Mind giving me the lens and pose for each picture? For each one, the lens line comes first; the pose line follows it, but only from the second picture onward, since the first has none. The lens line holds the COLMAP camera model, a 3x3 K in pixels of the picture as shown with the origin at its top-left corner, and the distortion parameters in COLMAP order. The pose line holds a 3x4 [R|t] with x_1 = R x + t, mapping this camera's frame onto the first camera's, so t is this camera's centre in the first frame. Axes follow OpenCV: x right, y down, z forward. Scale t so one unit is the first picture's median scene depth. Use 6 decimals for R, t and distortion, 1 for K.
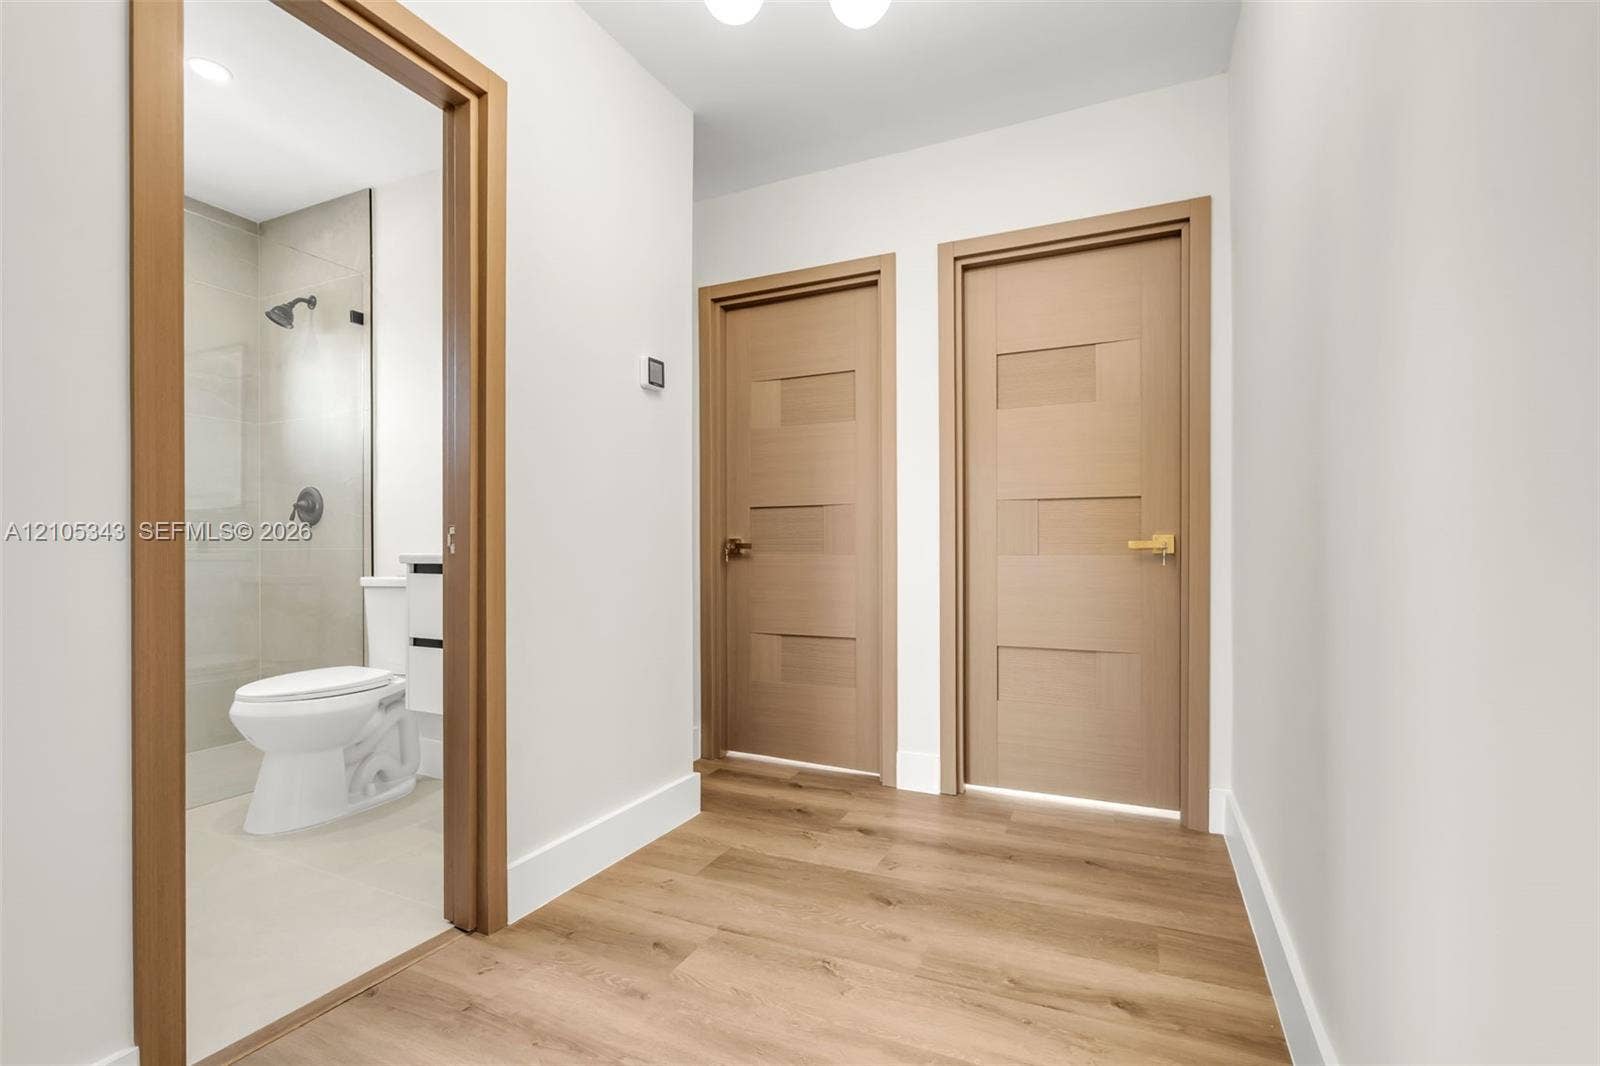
lens RADIAL K [[747.8, 0, 802.0], [0, 747.8, 554.3], [0, 0, 1]] dist [0.000348, -0.000016]
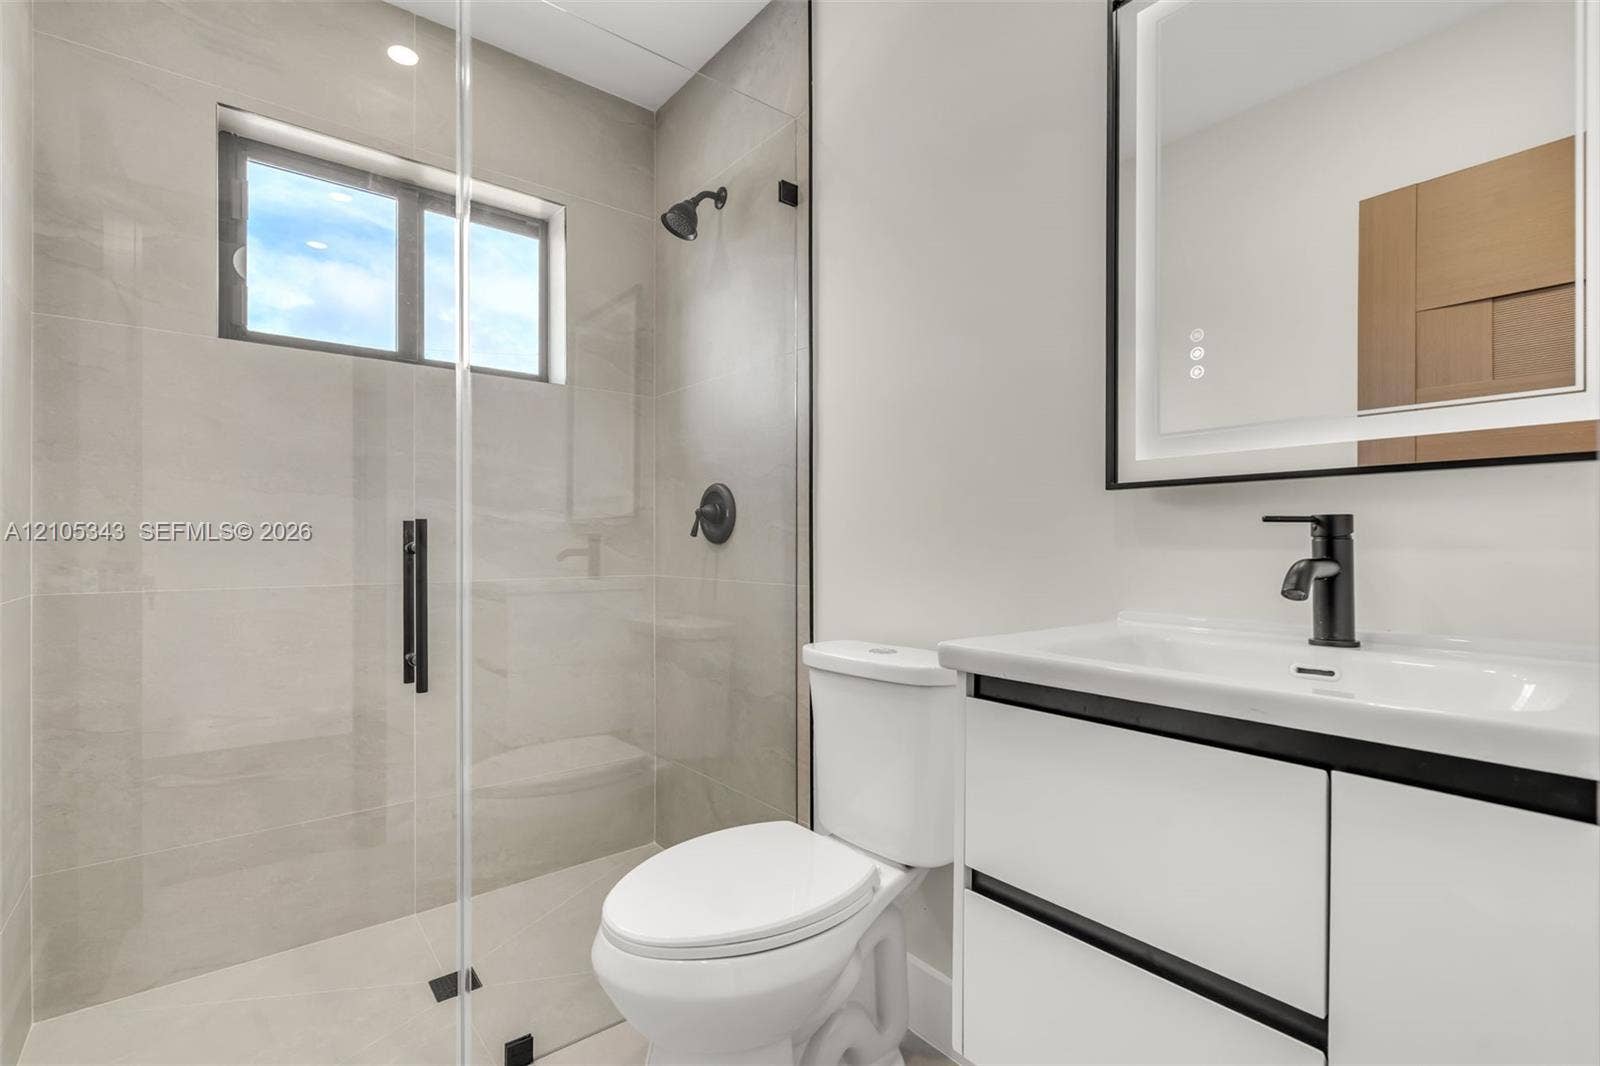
lens RADIAL K [[741.3, 0, 786.0], [0, 741.3, 539.5], [0, 0, 1]] dist [-0.000365, 0.000041]
pose [[0.894020, -0.000567, -0.448027, -0.323510], [-0.001563, 0.999989, -0.004384, -0.040049], [0.448025, 0.004620, 0.894009, 0.461318]]
